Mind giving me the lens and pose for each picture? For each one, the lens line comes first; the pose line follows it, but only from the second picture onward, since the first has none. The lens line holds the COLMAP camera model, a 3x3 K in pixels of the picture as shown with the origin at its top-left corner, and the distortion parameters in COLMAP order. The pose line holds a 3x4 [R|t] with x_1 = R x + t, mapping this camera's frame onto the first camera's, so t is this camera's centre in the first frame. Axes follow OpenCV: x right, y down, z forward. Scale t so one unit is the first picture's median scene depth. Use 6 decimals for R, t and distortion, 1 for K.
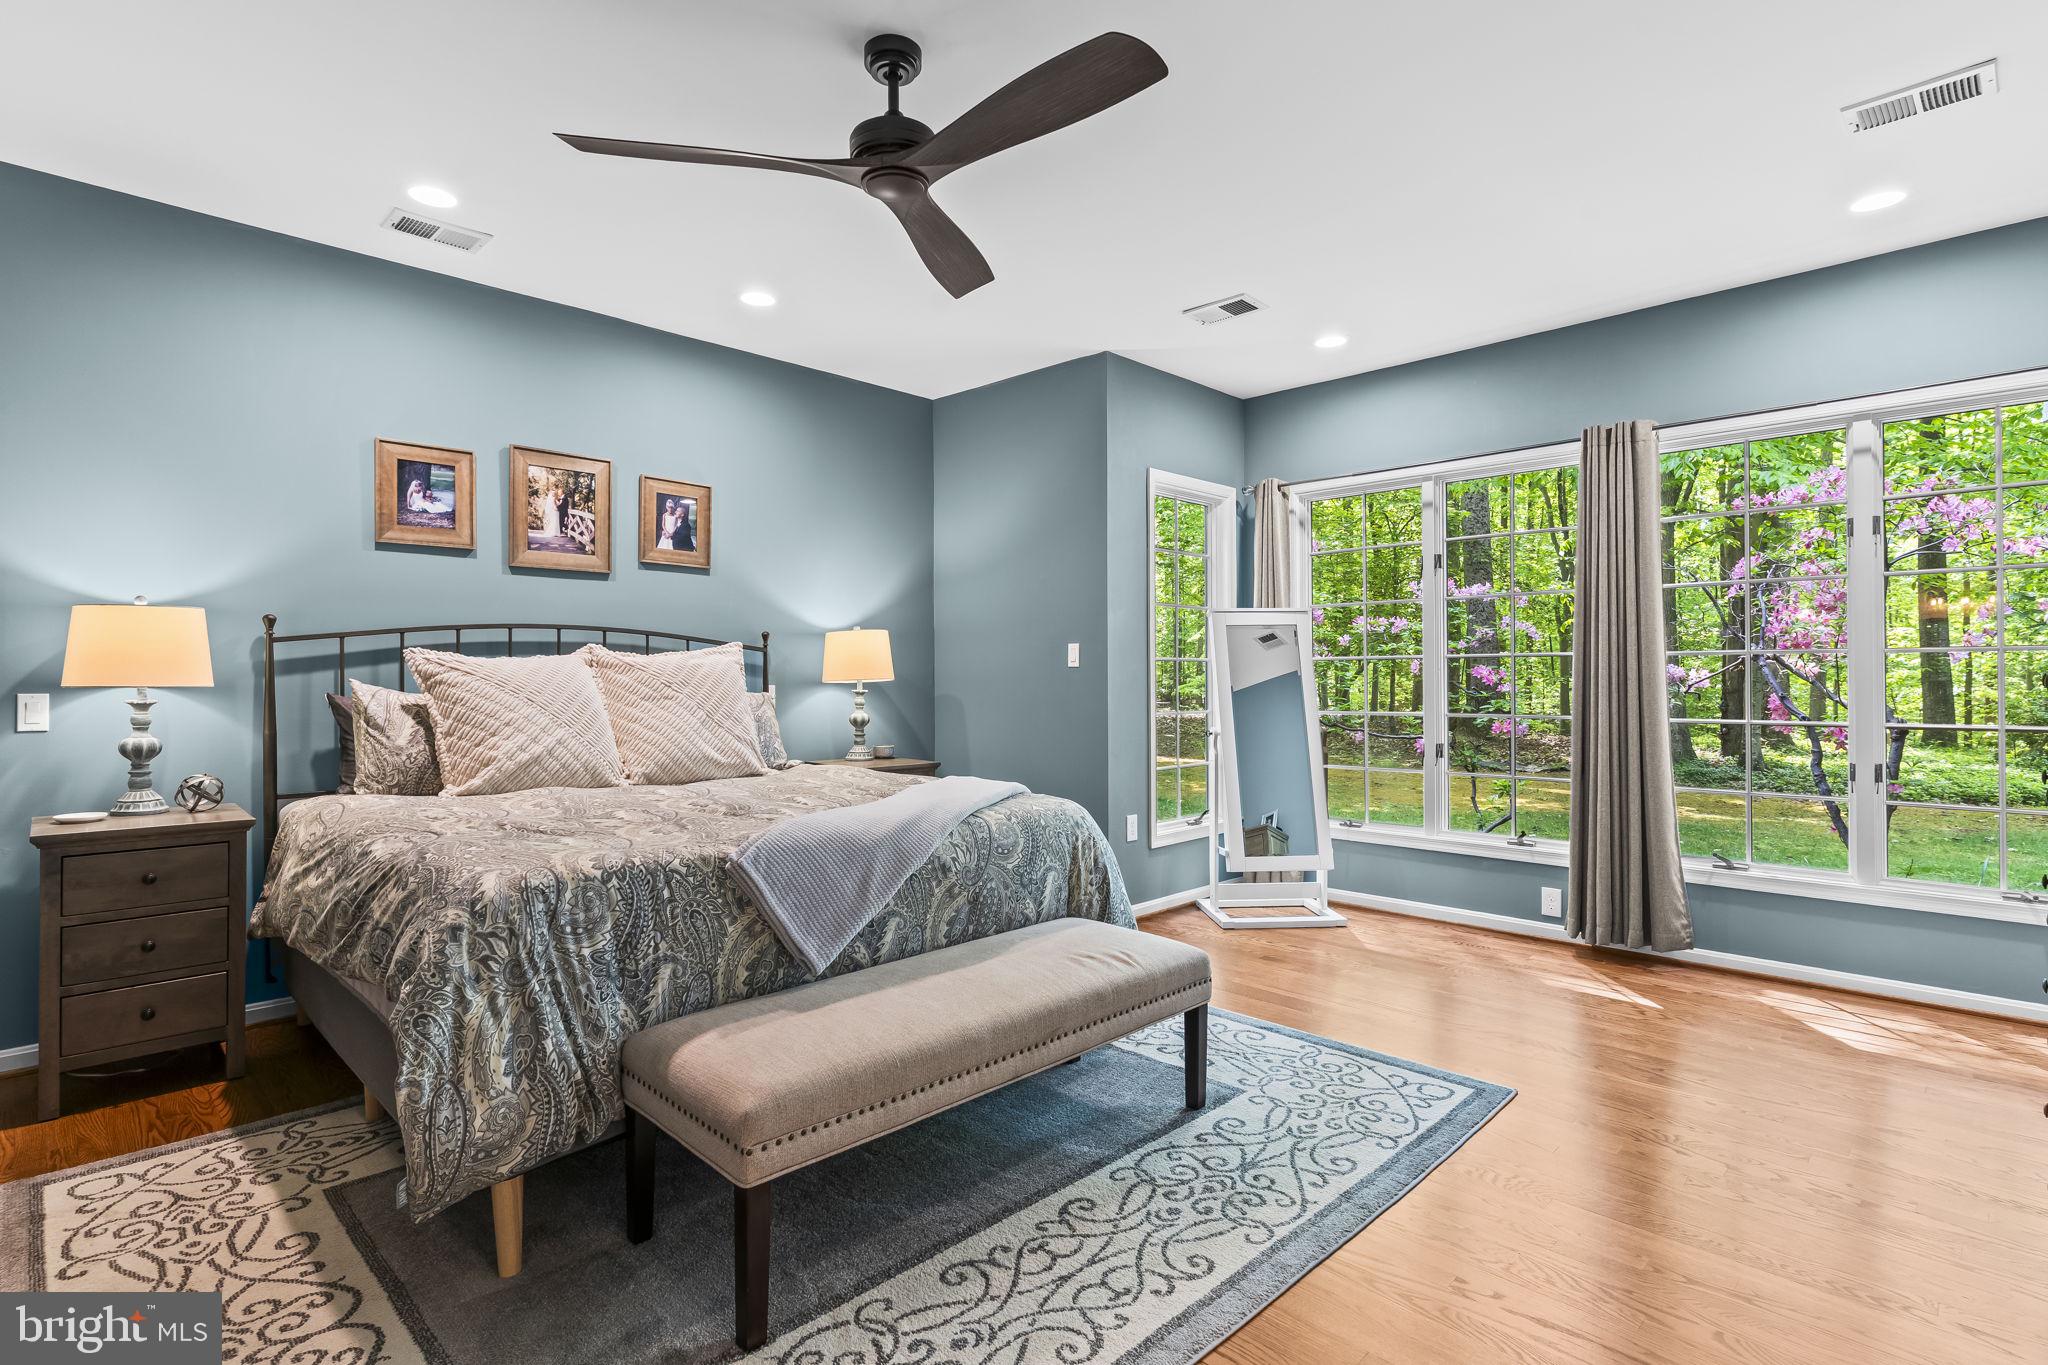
lens RADIAL K [[978.0, 0, 1027.3], [0, 978.0, 668.3], [0, 0, 1]] dist [-0.000408, -0.000620]
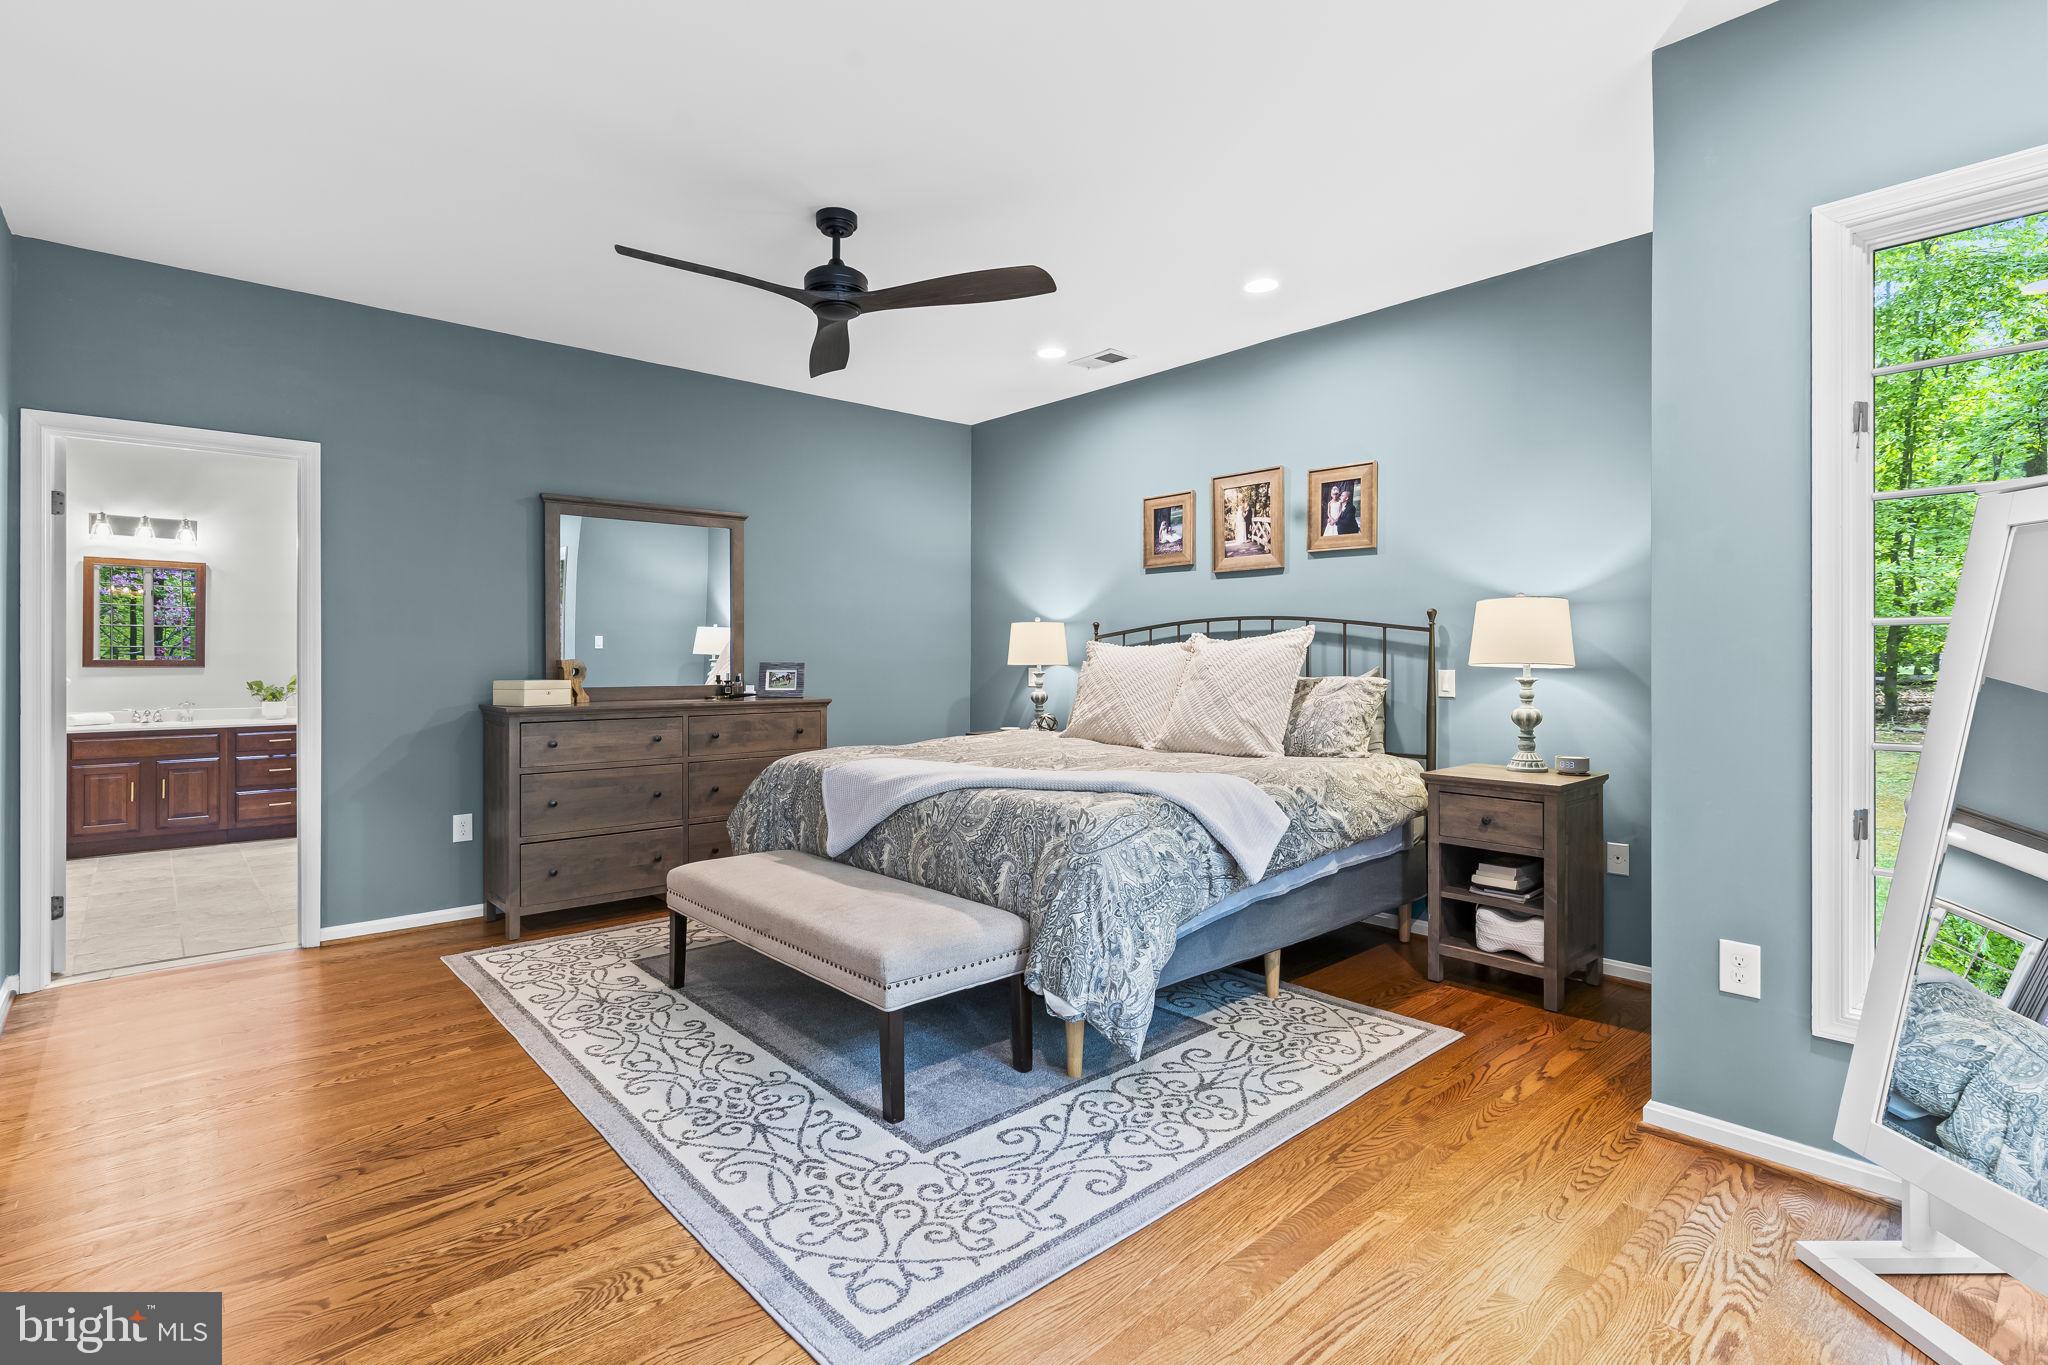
lens RADIAL K [[978.0, 0, 995.2], [0, 978.0, 658.0], [0, 0, 1]] dist [-0.000408, -0.000620]
pose [[-0.068972, -0.000145, -0.997619, 0.784489], [0.007117, 0.999974, -0.000637, 0.004990], [0.997593, -0.007144, -0.068969, 0.830980]]
